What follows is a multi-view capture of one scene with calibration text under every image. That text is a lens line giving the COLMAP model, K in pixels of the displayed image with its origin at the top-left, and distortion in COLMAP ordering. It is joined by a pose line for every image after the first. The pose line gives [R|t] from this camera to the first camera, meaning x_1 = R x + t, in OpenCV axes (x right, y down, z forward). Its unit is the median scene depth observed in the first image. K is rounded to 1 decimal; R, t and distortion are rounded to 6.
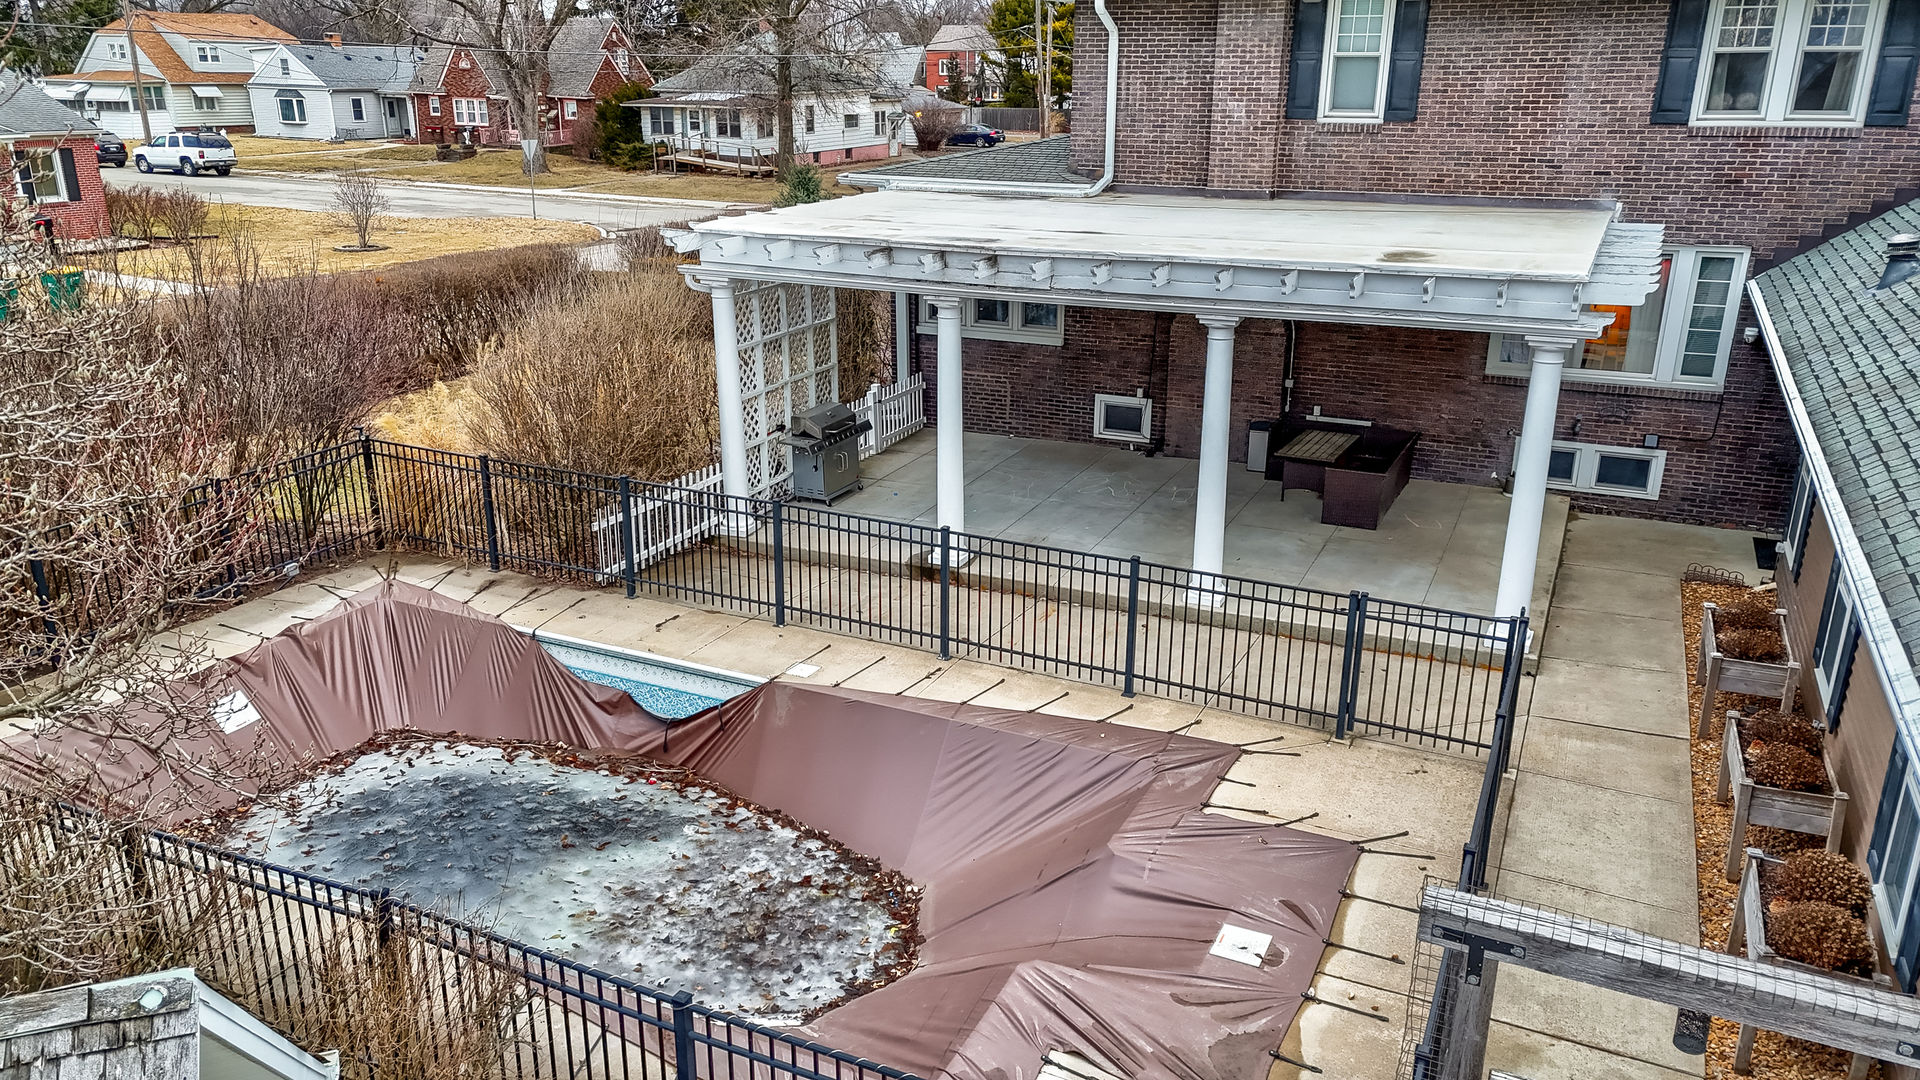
lens RADIAL K [[1402.0, 0, 941.8], [0, 1402.0, 541.0], [0, 0, 1]] dist [0.081685, -0.042200]
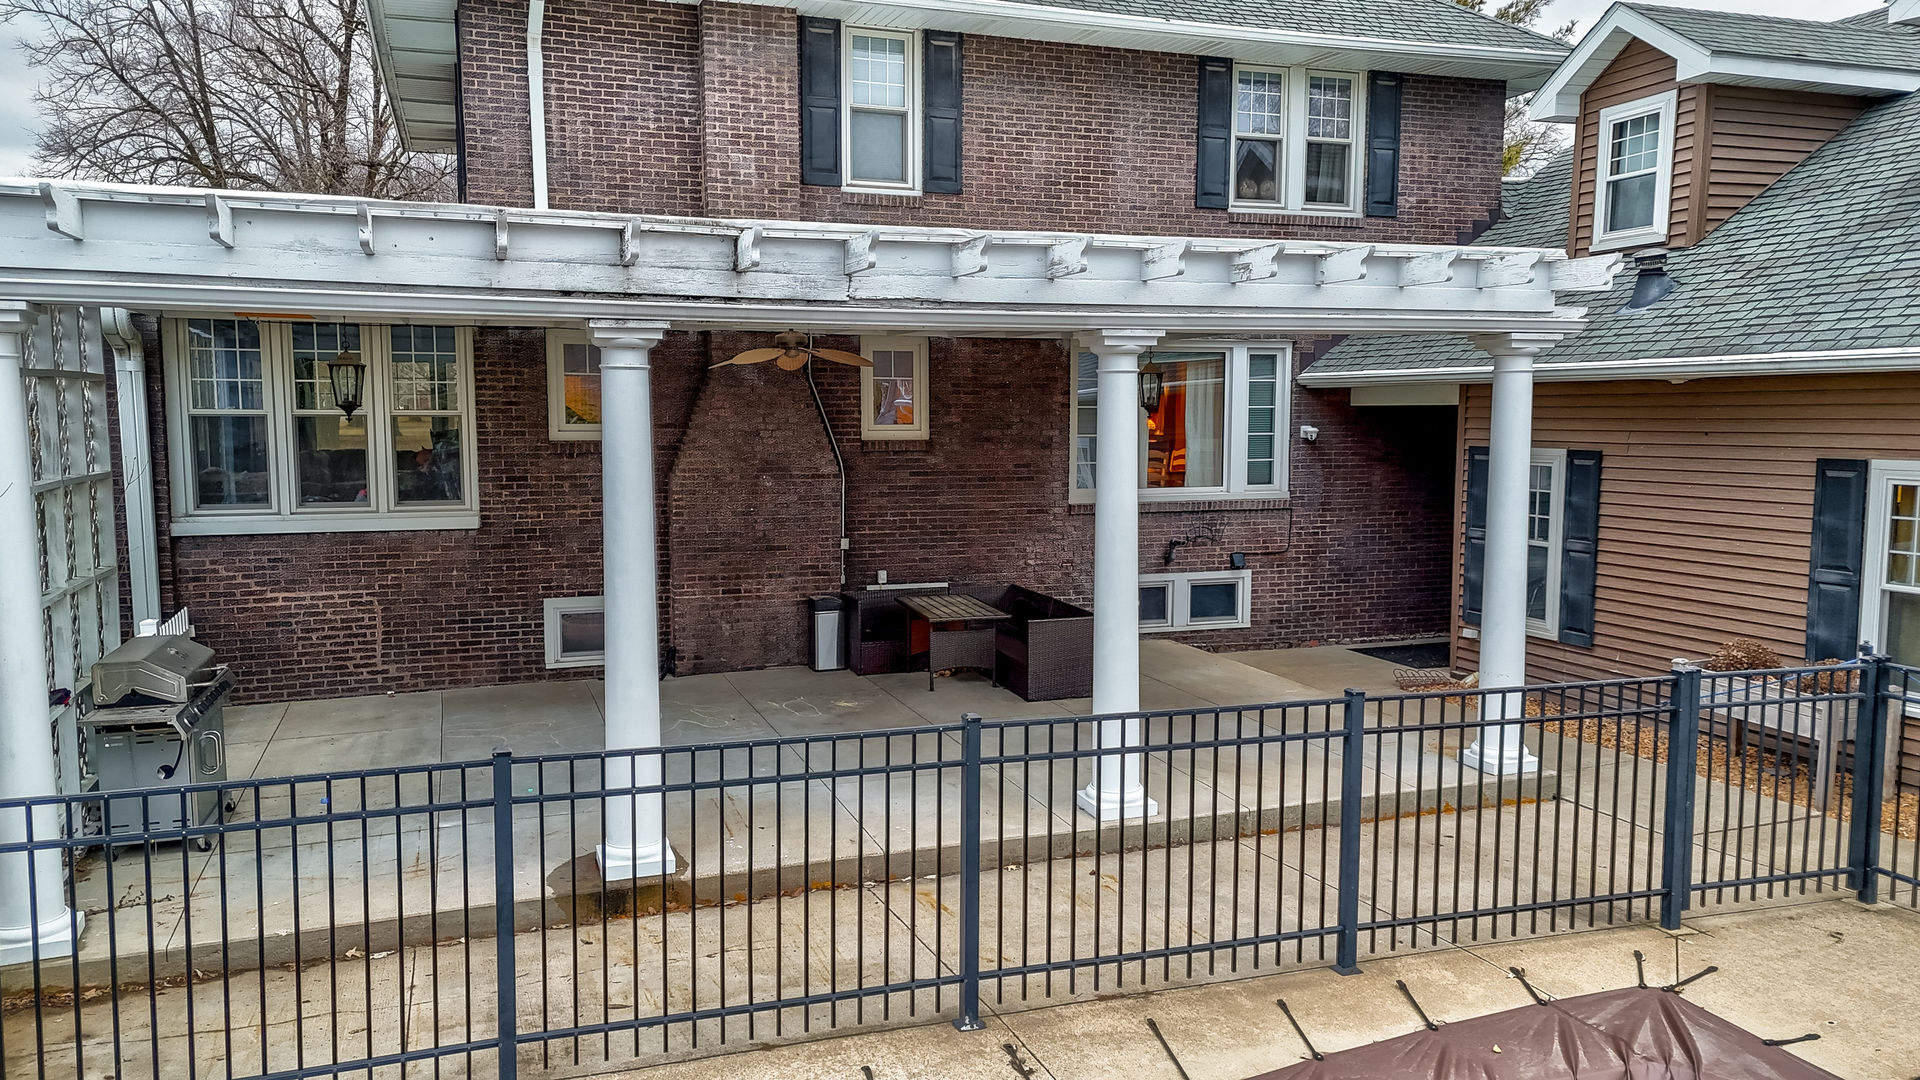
lens RADIAL K [[1402.0, 0, 969.3], [0, 1402.0, 547.3], [0, 0, 1]] dist [0.081685, -0.042200]
pose [[0.713815, -0.073761, 0.696439, -0.223992], [0.225509, 0.965682, -0.128859, -0.003308], [-0.663034, 0.249035, 0.705952, 0.489916]]
